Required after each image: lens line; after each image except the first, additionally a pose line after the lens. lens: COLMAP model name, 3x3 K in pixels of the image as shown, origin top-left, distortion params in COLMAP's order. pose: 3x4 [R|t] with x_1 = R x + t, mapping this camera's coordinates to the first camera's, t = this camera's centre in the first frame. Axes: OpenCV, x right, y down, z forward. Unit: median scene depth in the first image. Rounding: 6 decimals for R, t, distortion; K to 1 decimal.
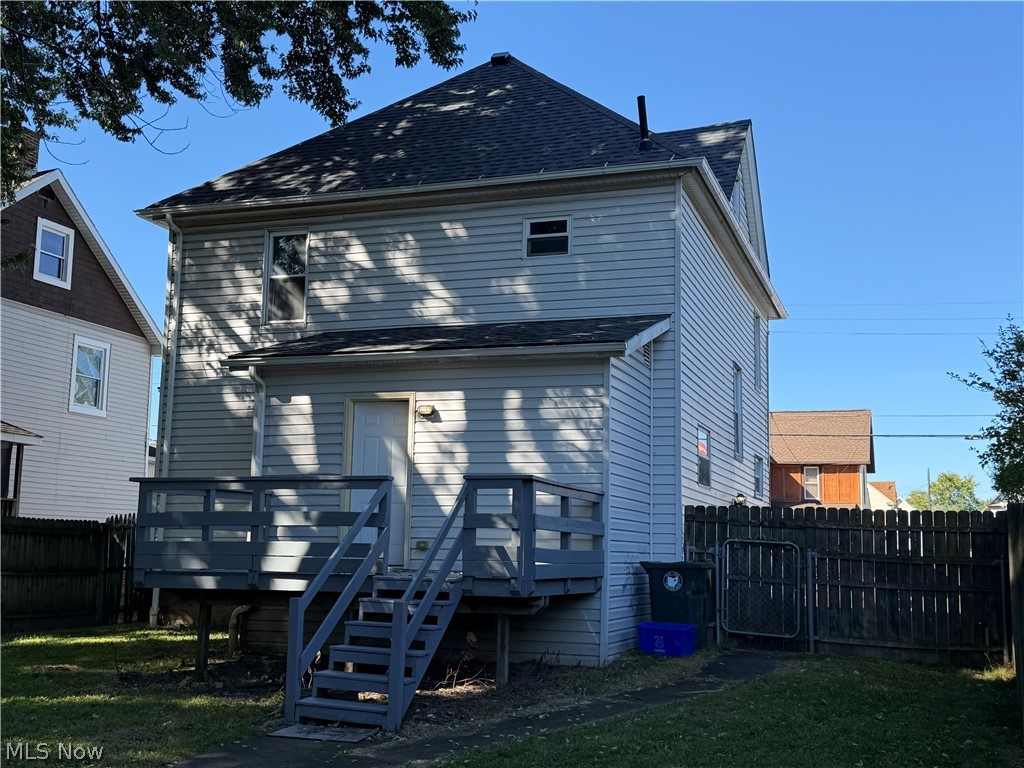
lens RADIAL K [[1156.5, 0, 510.3], [0, 1156.5, 388.6], [0, 0, 1]] dist [0.073143, 0.000000]
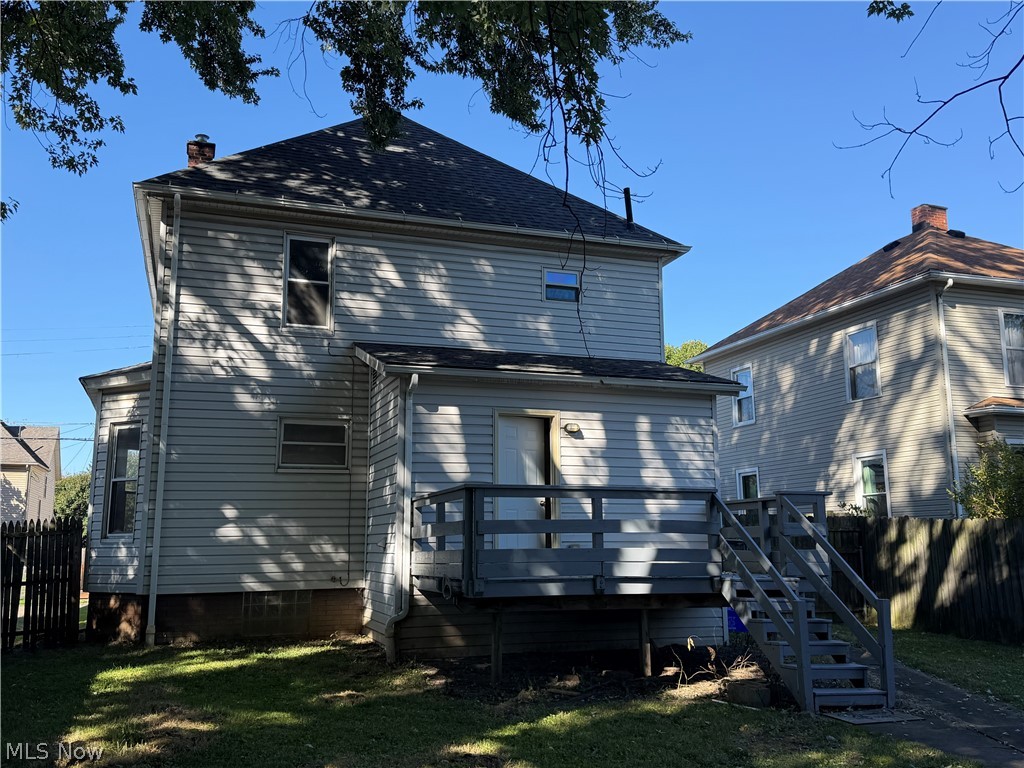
lens RADIAL K [[936.8, 0, 513.3], [0, 936.8, 377.4], [0, 0, 1]] dist [0.082847, 0.000000]
pose [[0.780354, 0.089847, 0.618850, -0.569106], [-0.067500, 0.995945, -0.059479, 0.022933], [-0.621685, 0.004642, 0.783254, 0.261656]]
